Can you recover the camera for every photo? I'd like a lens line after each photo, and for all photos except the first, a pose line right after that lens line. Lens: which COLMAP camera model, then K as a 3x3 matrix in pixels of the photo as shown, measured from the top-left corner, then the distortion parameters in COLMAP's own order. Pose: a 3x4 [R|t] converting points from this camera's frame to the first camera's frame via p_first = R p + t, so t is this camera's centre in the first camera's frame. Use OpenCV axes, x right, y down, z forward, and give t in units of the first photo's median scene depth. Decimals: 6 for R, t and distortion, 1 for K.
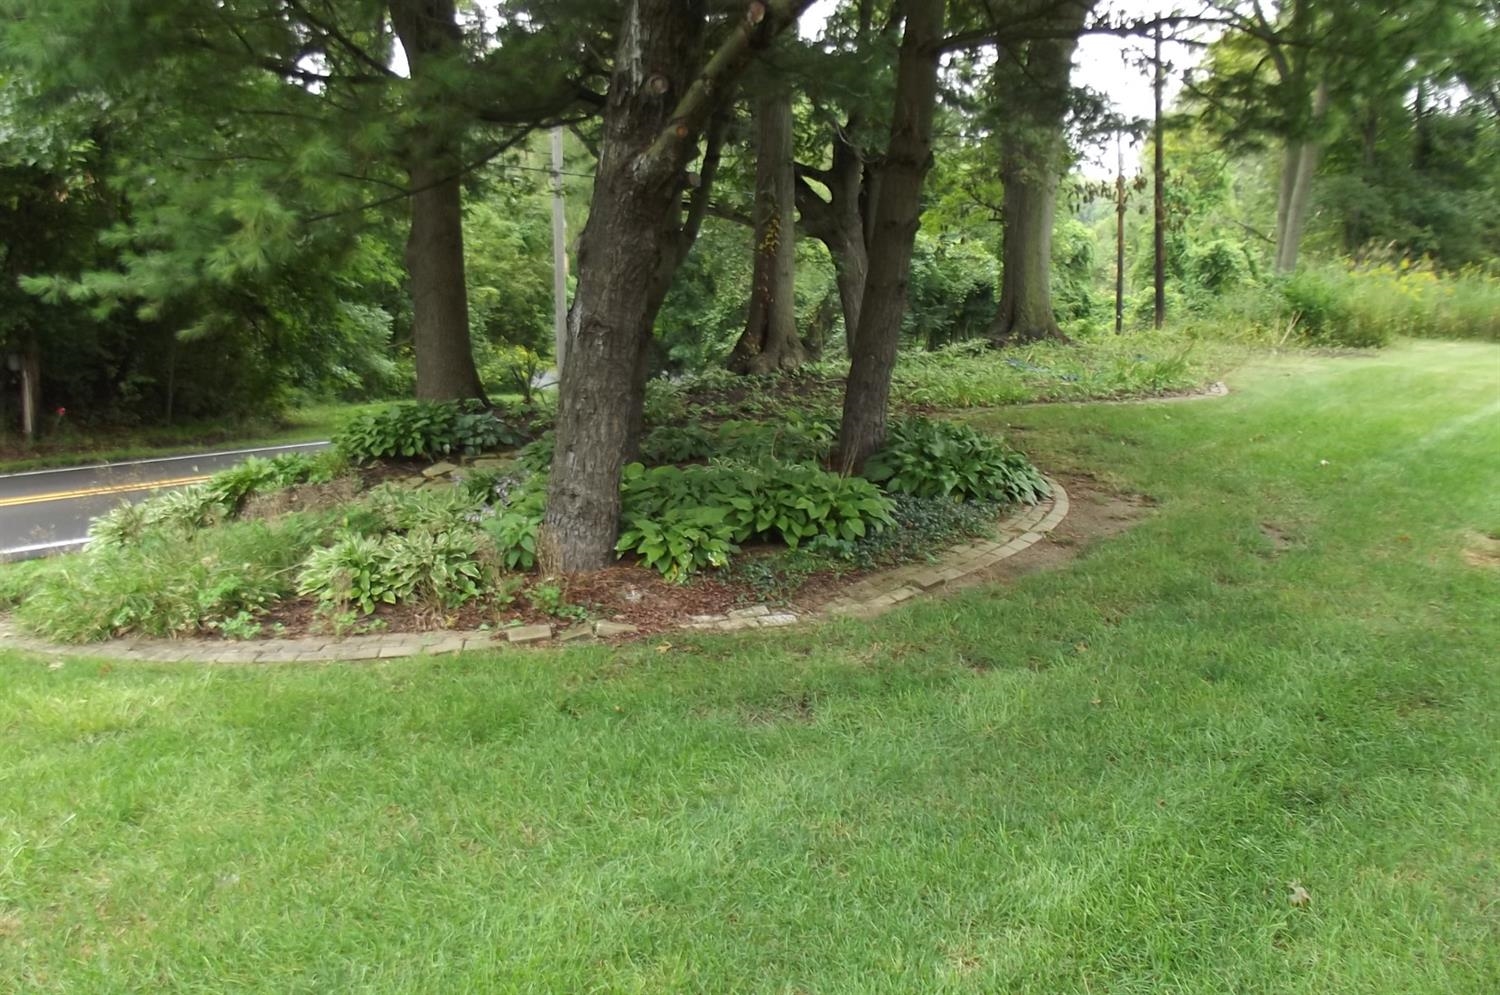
lens RADIAL K [[1224.0, 0, 747.8], [0, 1224.0, 493.8], [0, 0, 1]] dist [-0.070884, 0.024243]
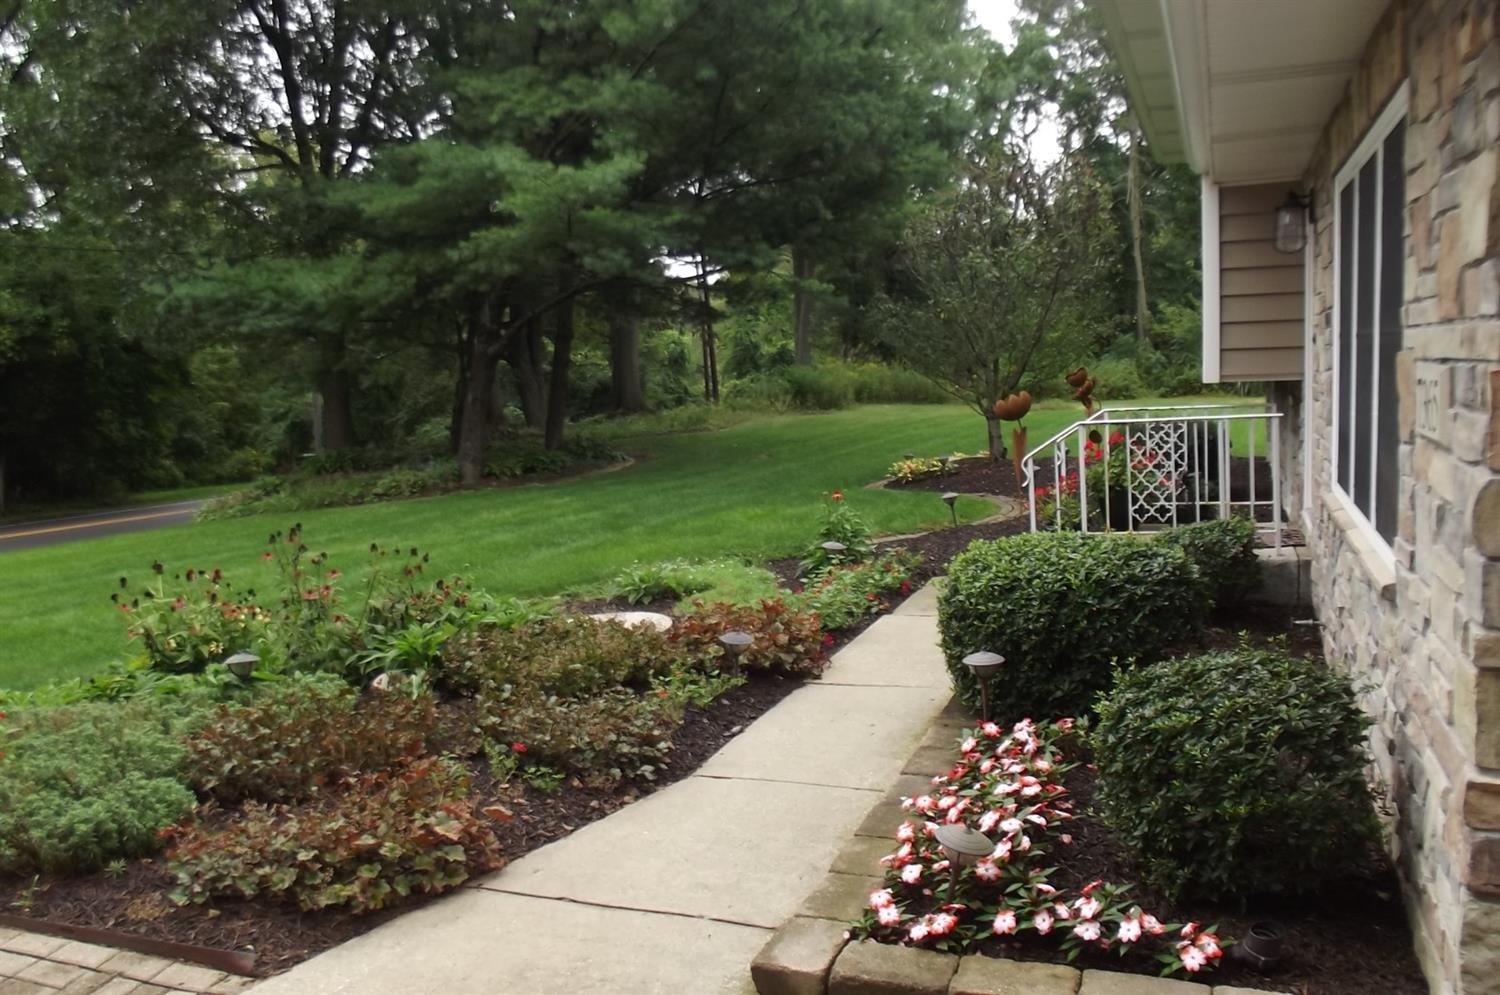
lens RADIAL K [[1224.0, 0, 749.3], [0, 1224.0, 499.7], [0, 0, 1]] dist [-0.070884, 0.024243]
pose [[0.954030, -0.067909, 0.291916, -0.099214], [0.090204, 0.993891, -0.063591, 0.098336], [-0.285815, 0.087000, 0.954328, -0.563723]]
